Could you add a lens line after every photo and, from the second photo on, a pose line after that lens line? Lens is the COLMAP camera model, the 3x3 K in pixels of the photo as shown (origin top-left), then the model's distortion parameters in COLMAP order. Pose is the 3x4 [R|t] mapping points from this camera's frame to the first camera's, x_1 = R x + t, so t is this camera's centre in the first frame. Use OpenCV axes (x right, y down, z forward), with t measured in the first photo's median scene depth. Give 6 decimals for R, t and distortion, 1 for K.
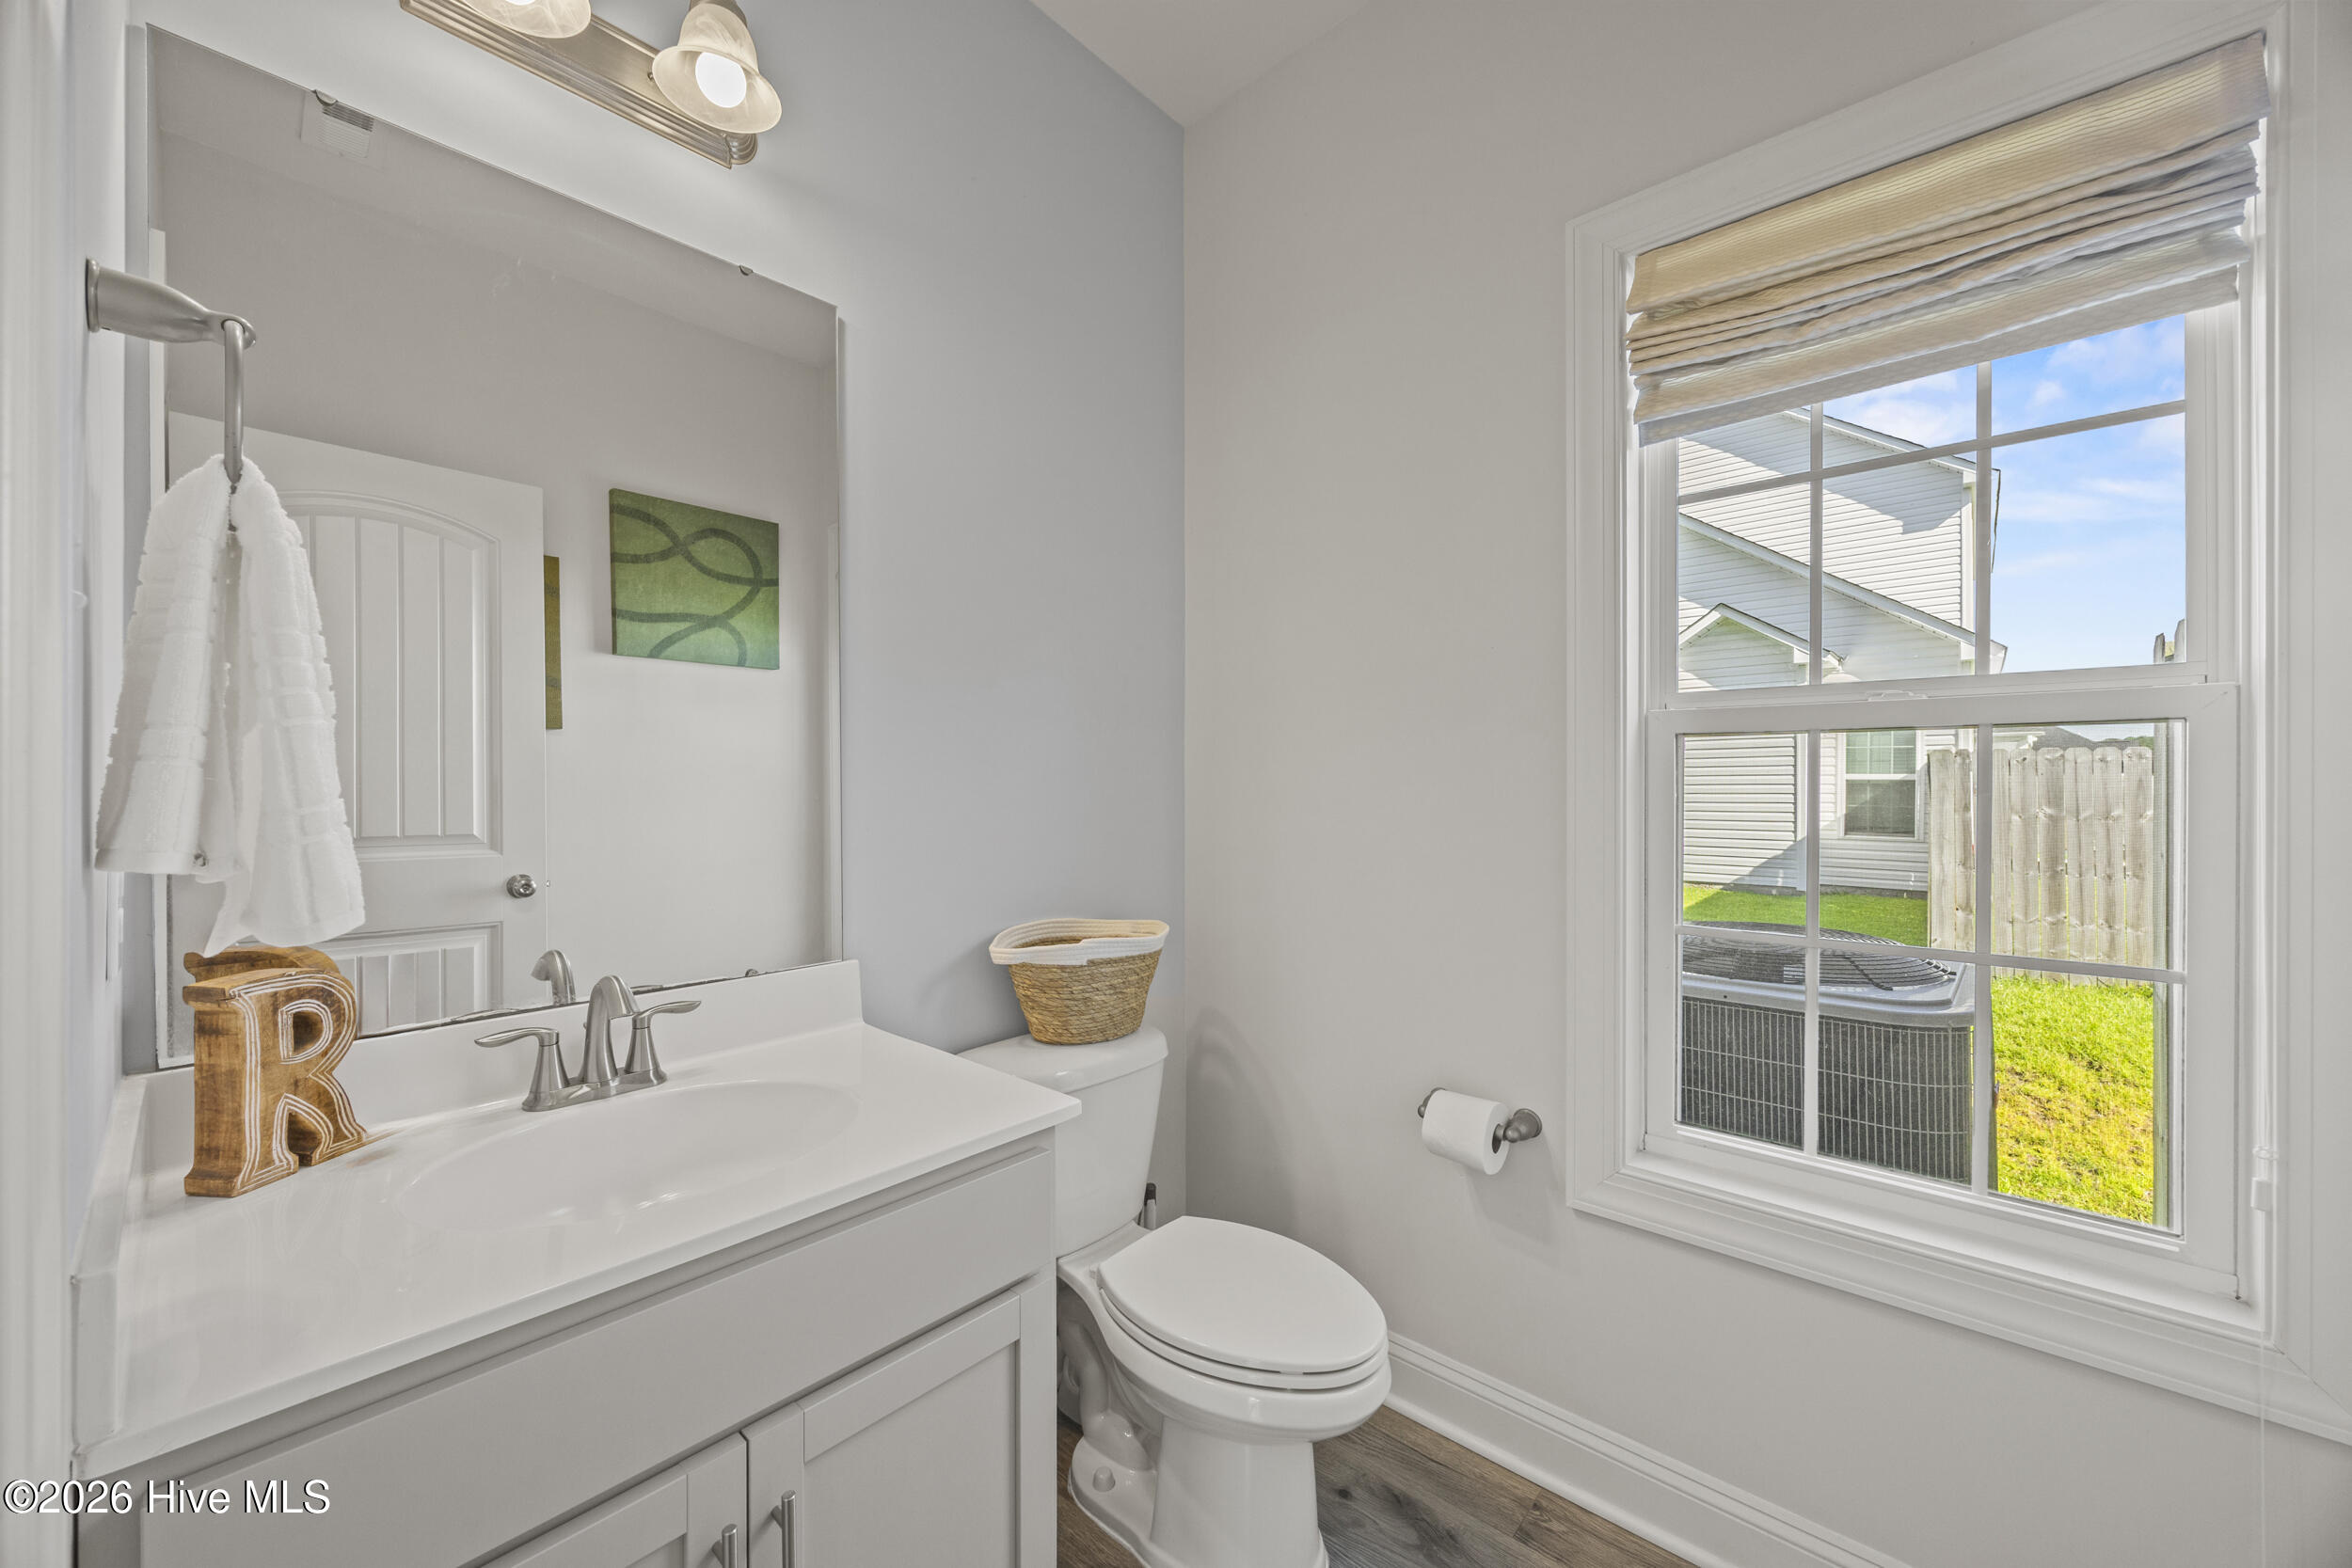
lens RADIAL K [[894.9, 0, 1175.5], [0, 894.9, 782.2], [0, 0, 1]] dist [-0.000754, 0.000259]
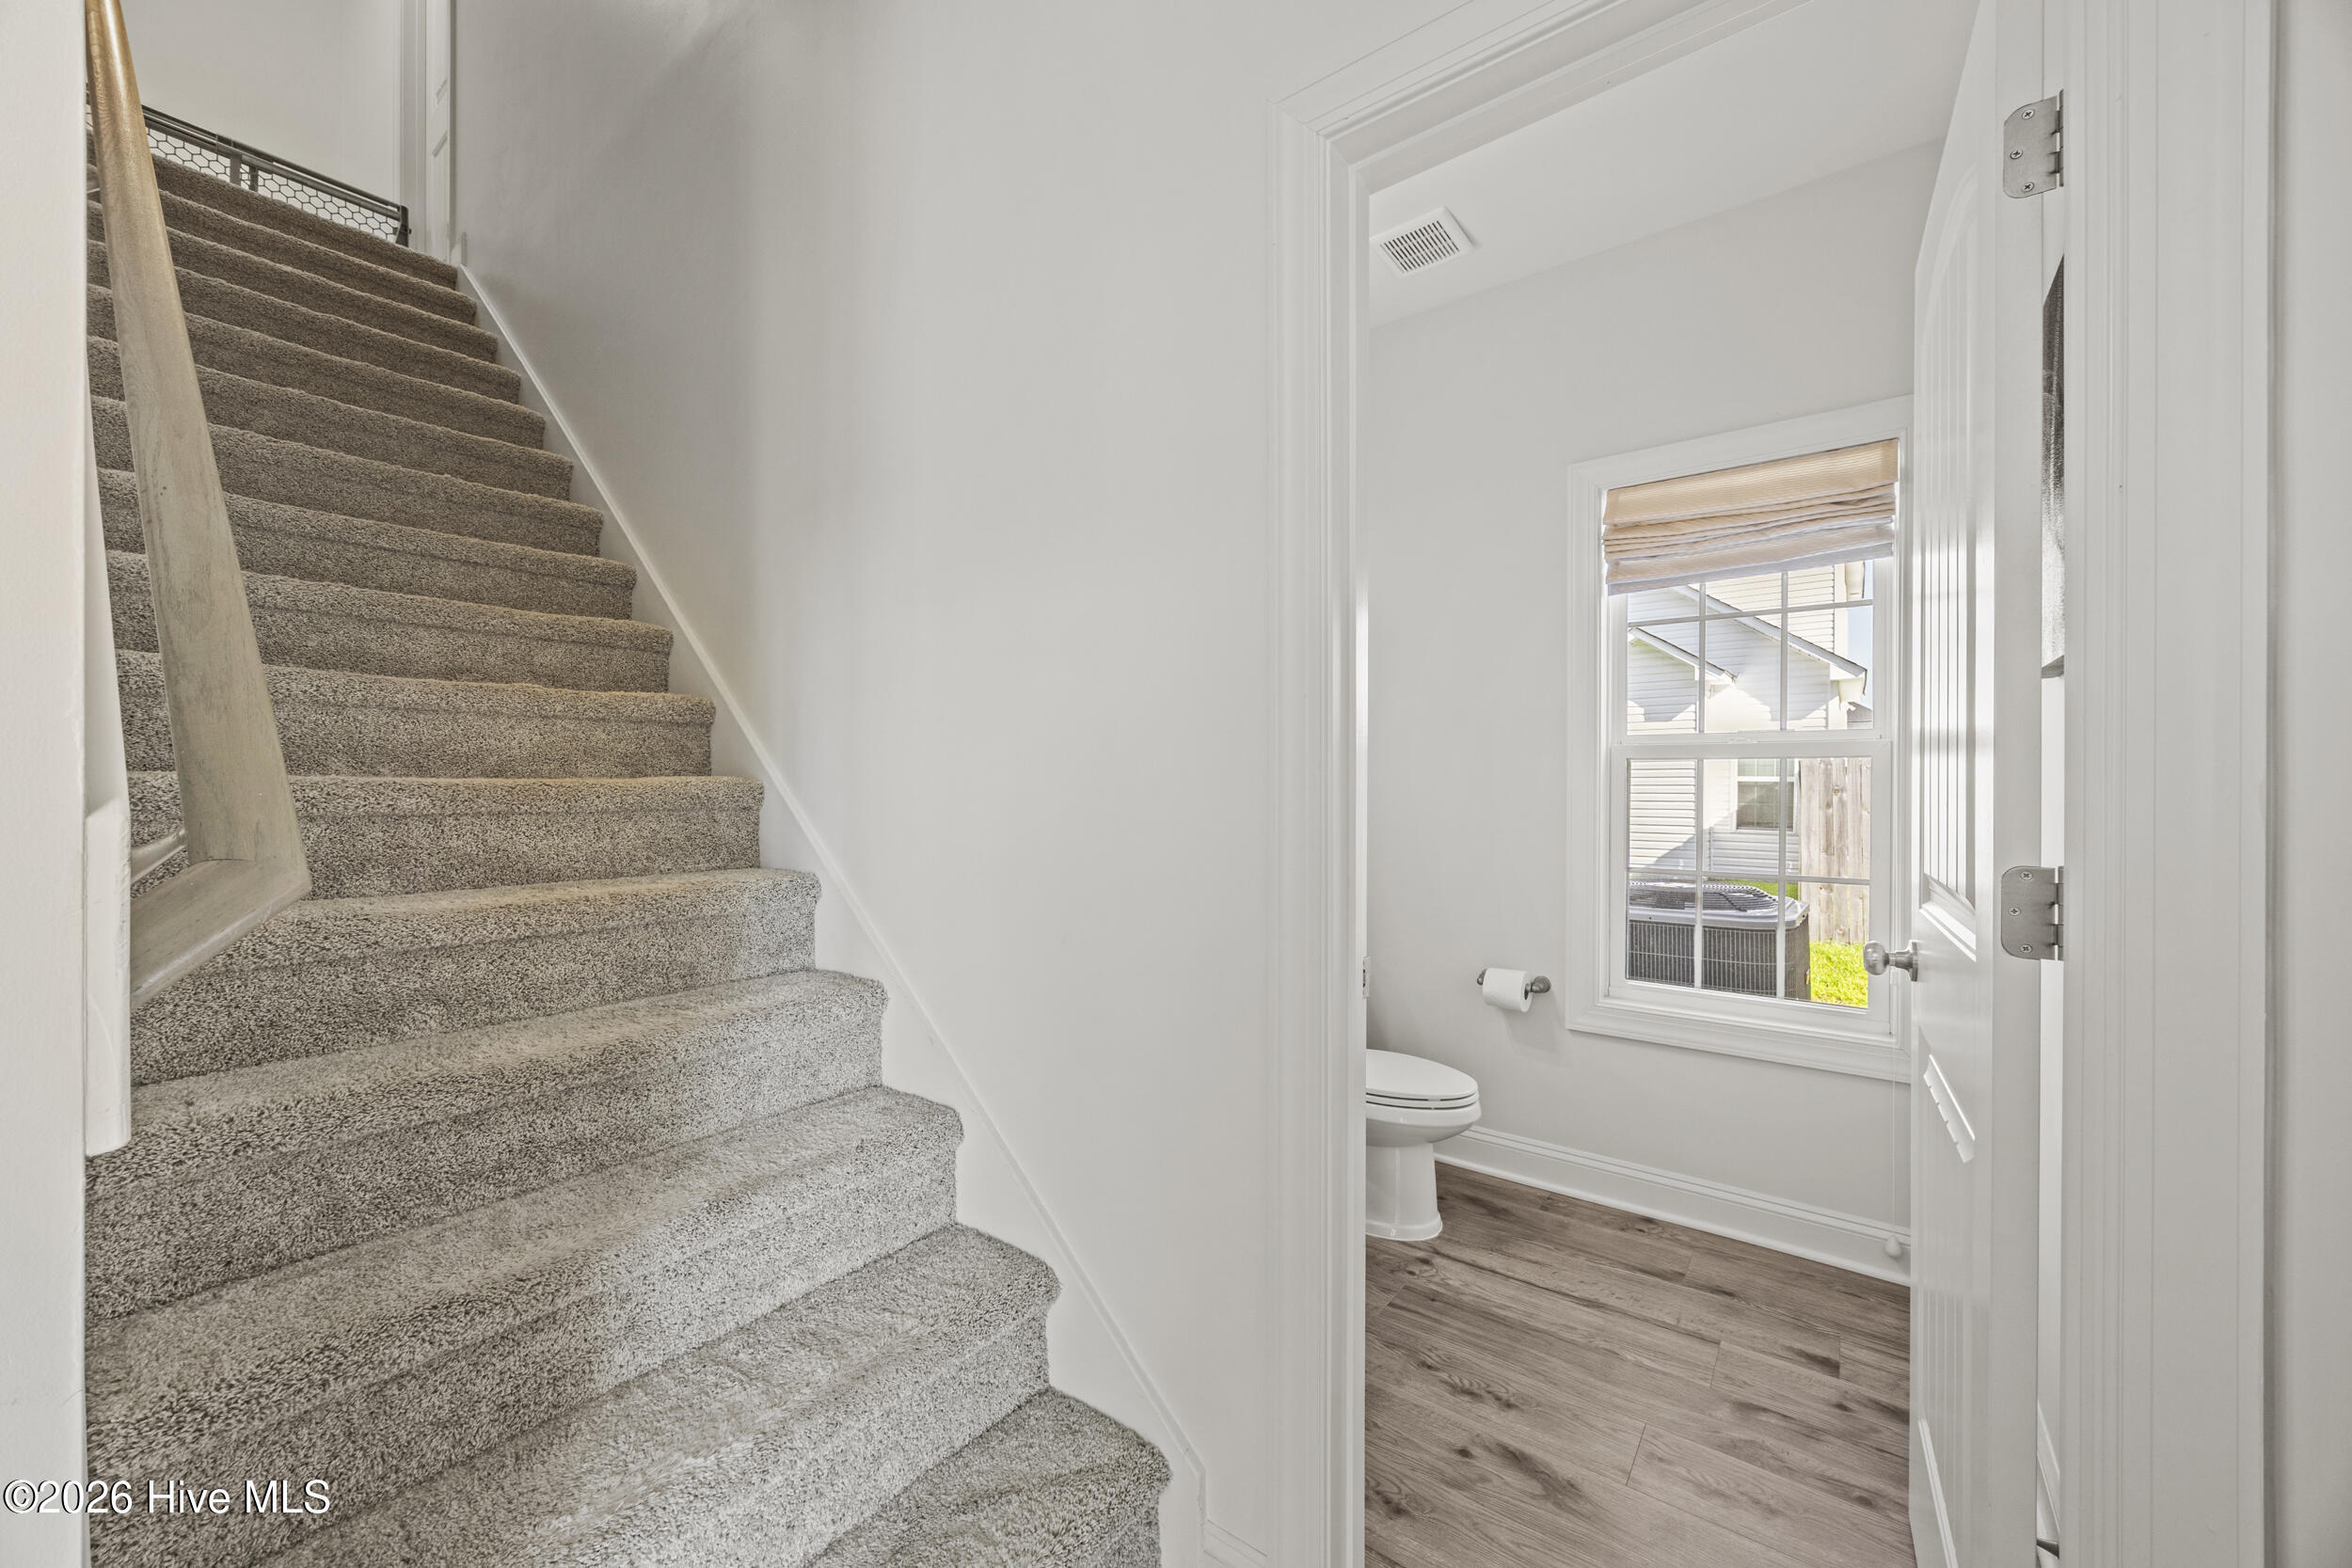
lens RADIAL K [[894.9, 0, 1178.1], [0, 894.9, 787.8], [0, 0, 1]] dist [-0.000754, 0.000259]
pose [[0.996648, 0.000766, 0.081804, -0.468040], [-0.001307, 0.999978, 0.006554, -0.007814], [-0.081797, -0.006639, 0.996627, -0.688704]]
